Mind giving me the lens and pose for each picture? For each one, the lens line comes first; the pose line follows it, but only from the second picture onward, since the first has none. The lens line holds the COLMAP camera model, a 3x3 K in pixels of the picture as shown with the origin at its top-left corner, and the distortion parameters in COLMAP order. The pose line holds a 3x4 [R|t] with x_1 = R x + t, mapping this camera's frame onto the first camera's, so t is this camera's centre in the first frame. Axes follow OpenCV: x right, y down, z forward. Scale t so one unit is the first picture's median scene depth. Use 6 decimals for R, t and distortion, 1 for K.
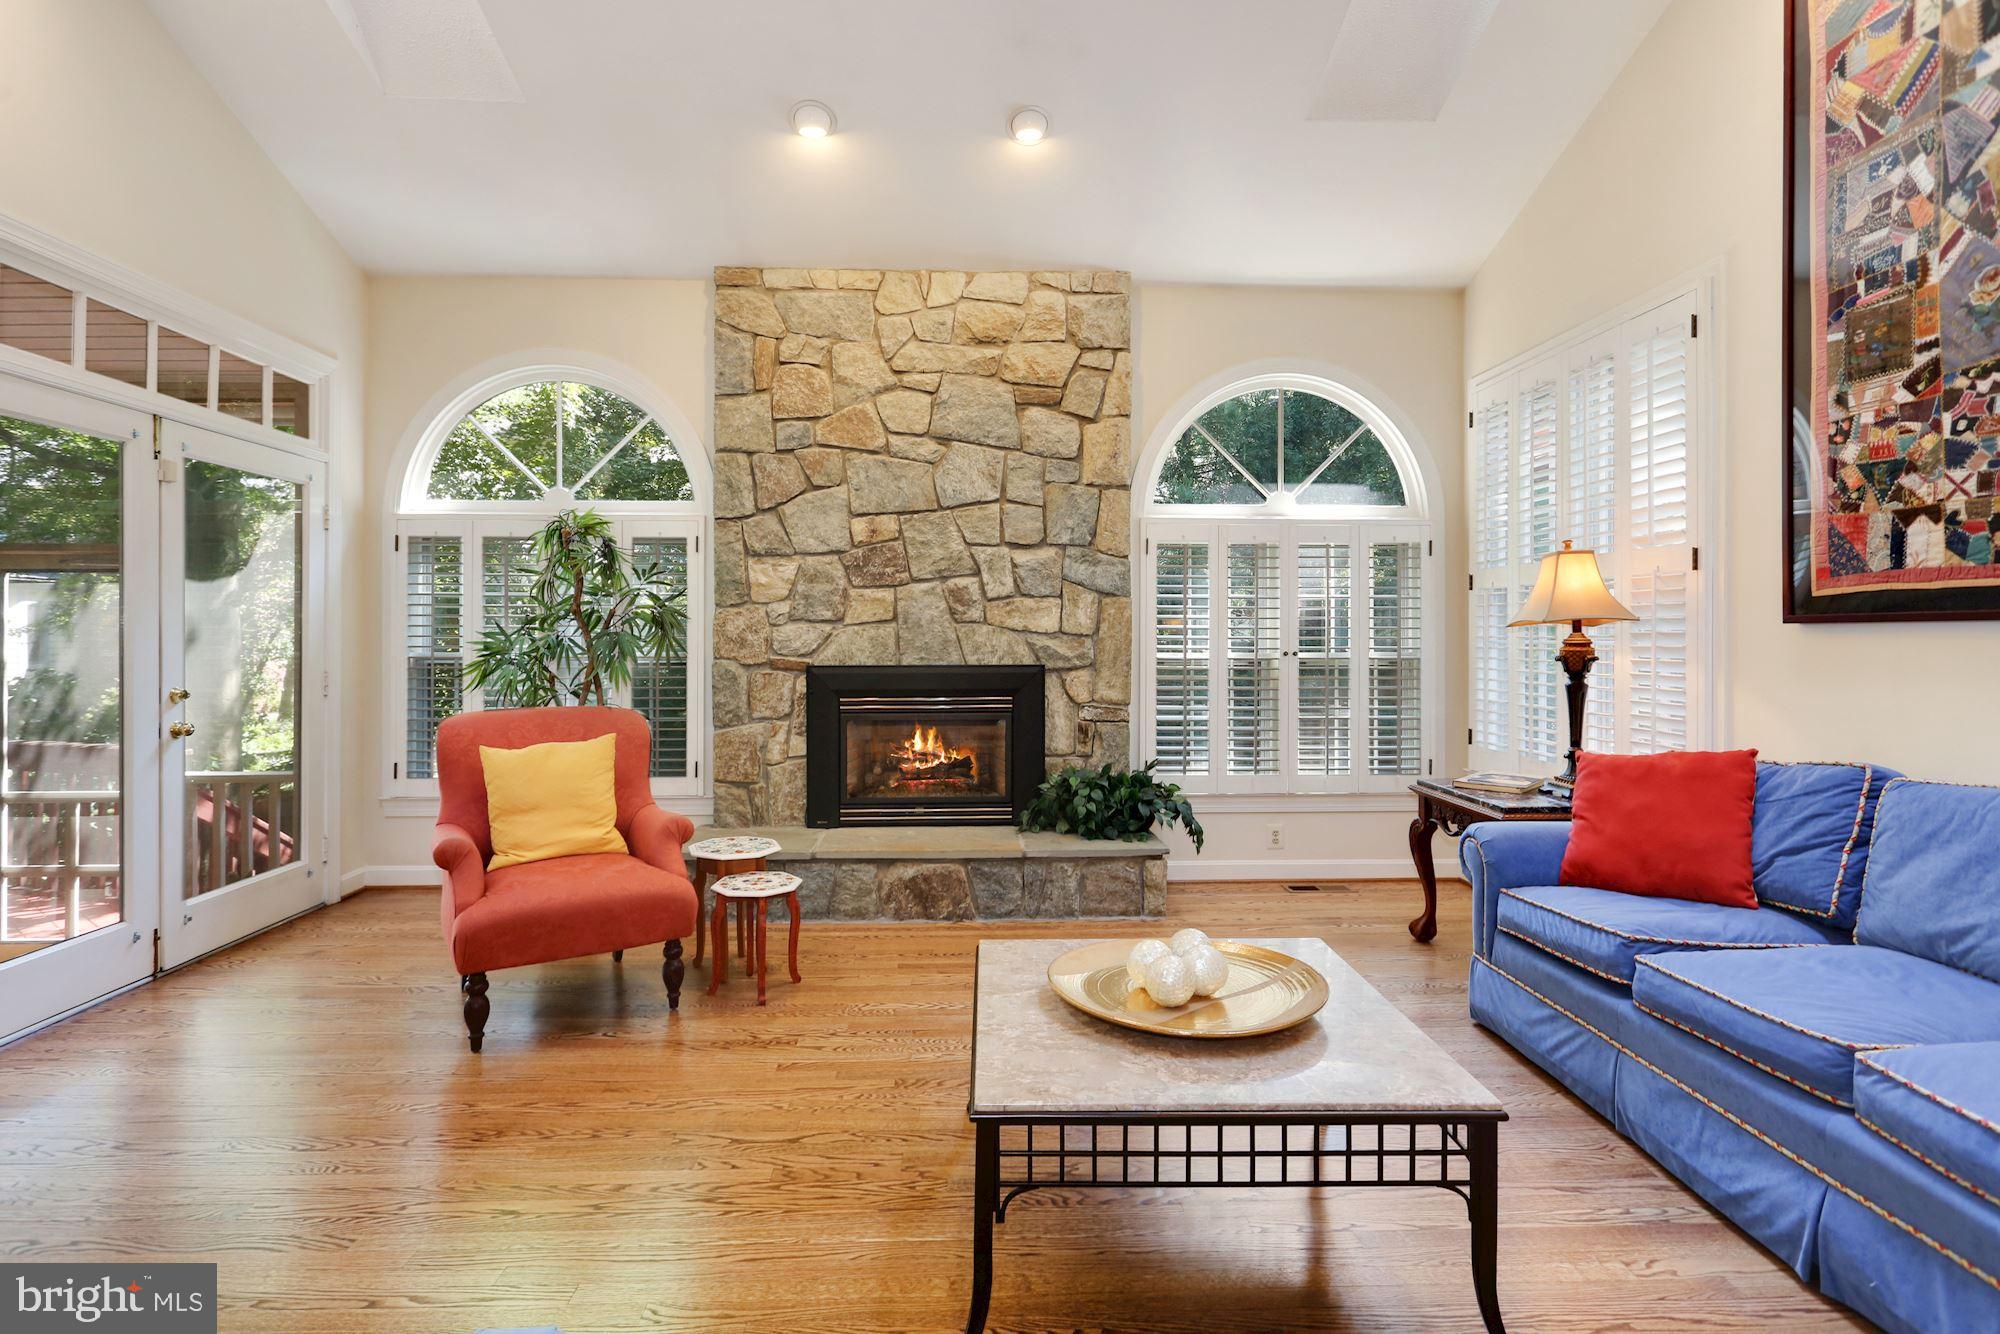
lens RADIAL K [[967.8, 0, 999.8], [0, 967.8, 648.8], [0, 0, 1]] dist [0.001034, -0.000359]
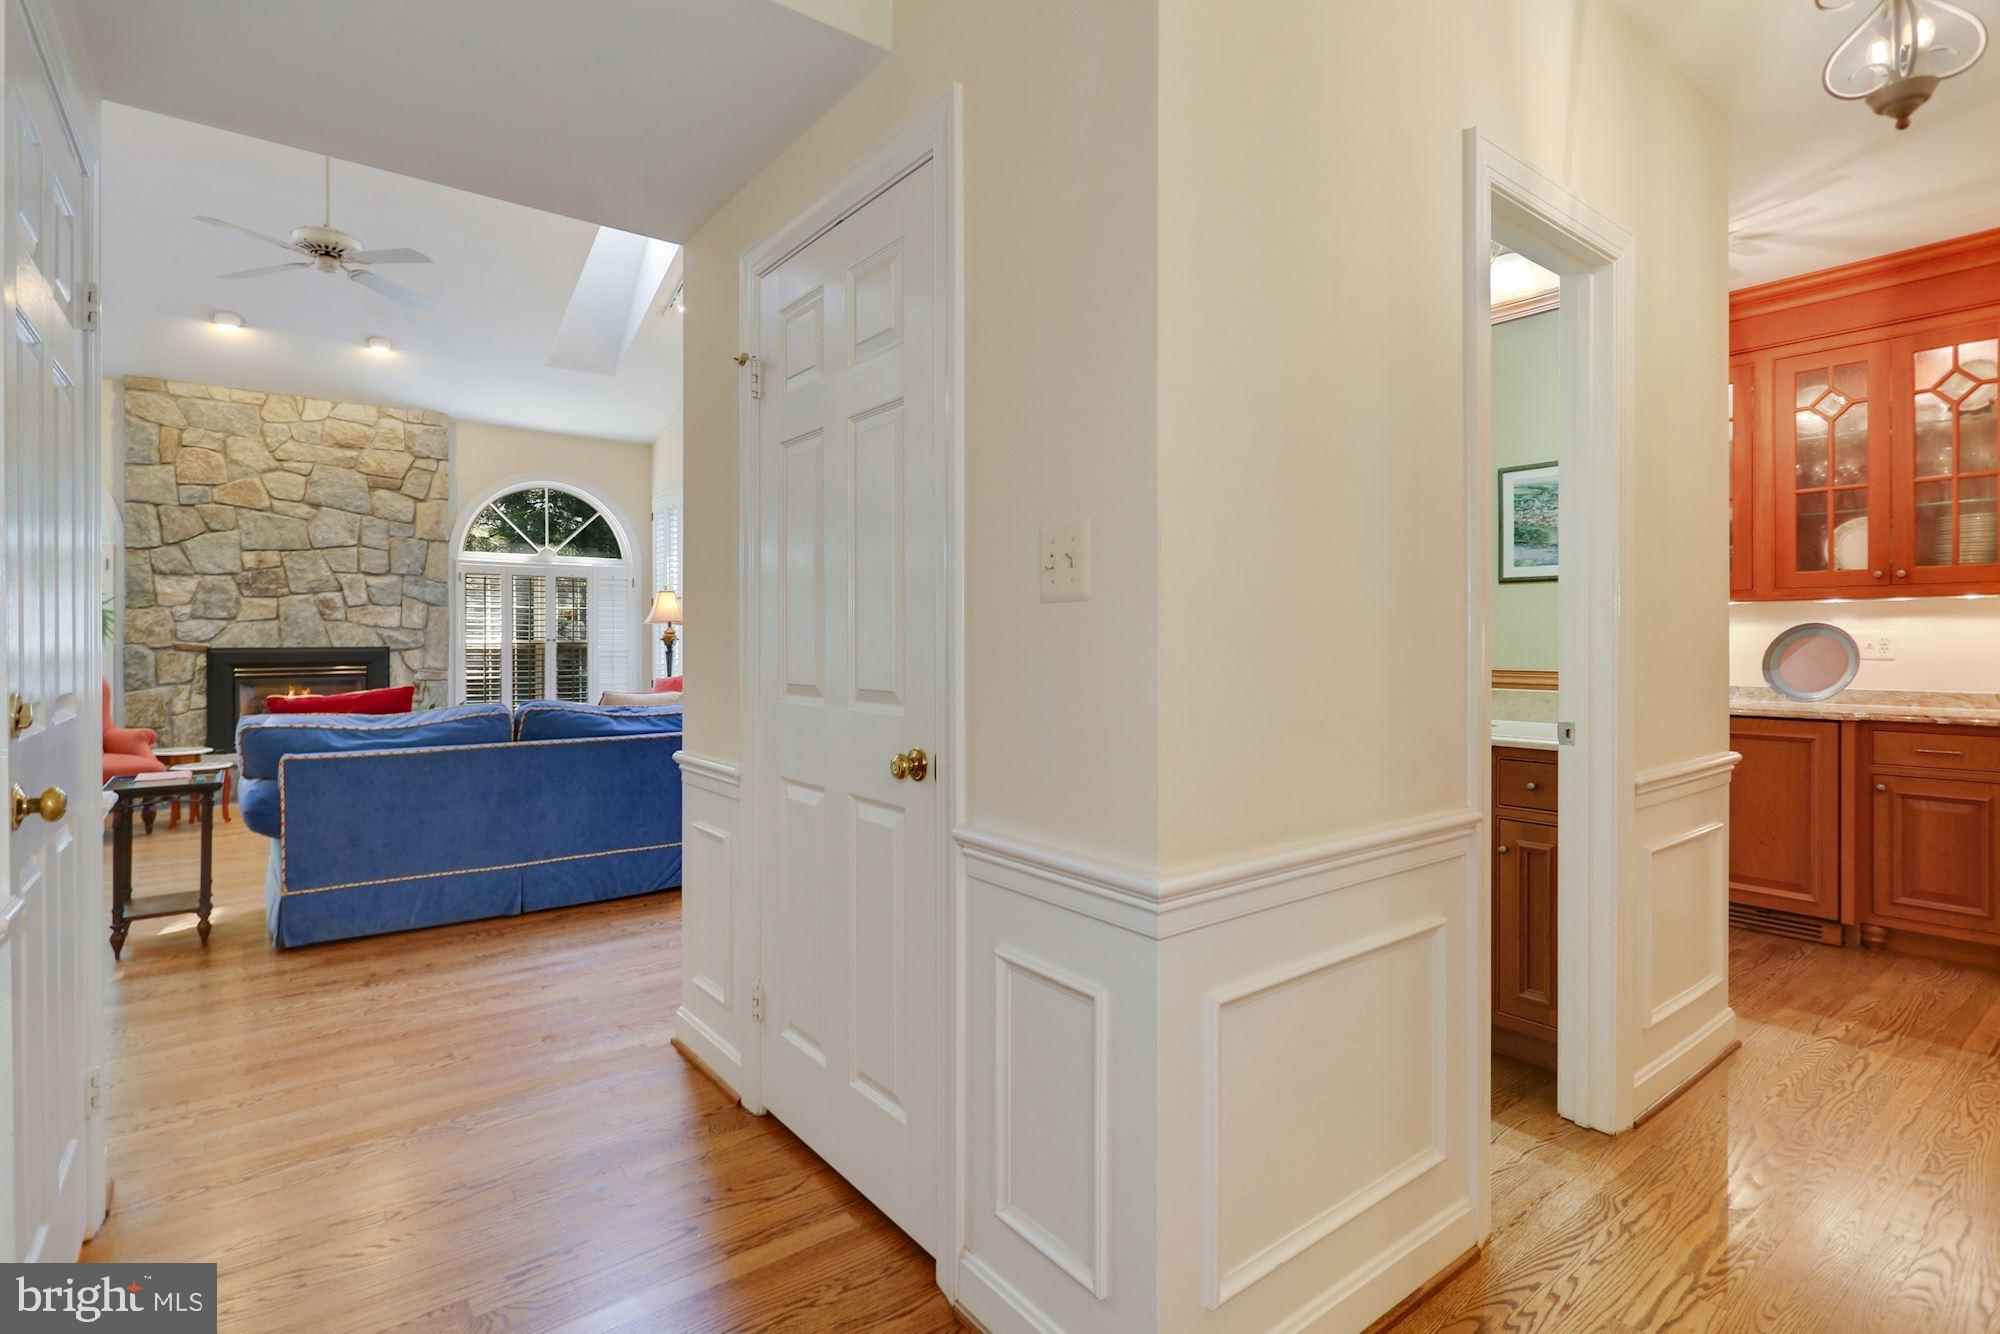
lens RADIAL K [[967.8, 0, 976.2], [0, 967.8, 639.2], [0, 0, 1]] dist [0.001034, -0.000359]
pose [[0.825363, -0.000674, 0.564602, -0.059802], [0.009019, 0.999887, -0.011990, 0.032278], [-0.564531, 0.014988, 0.825276, -0.922256]]
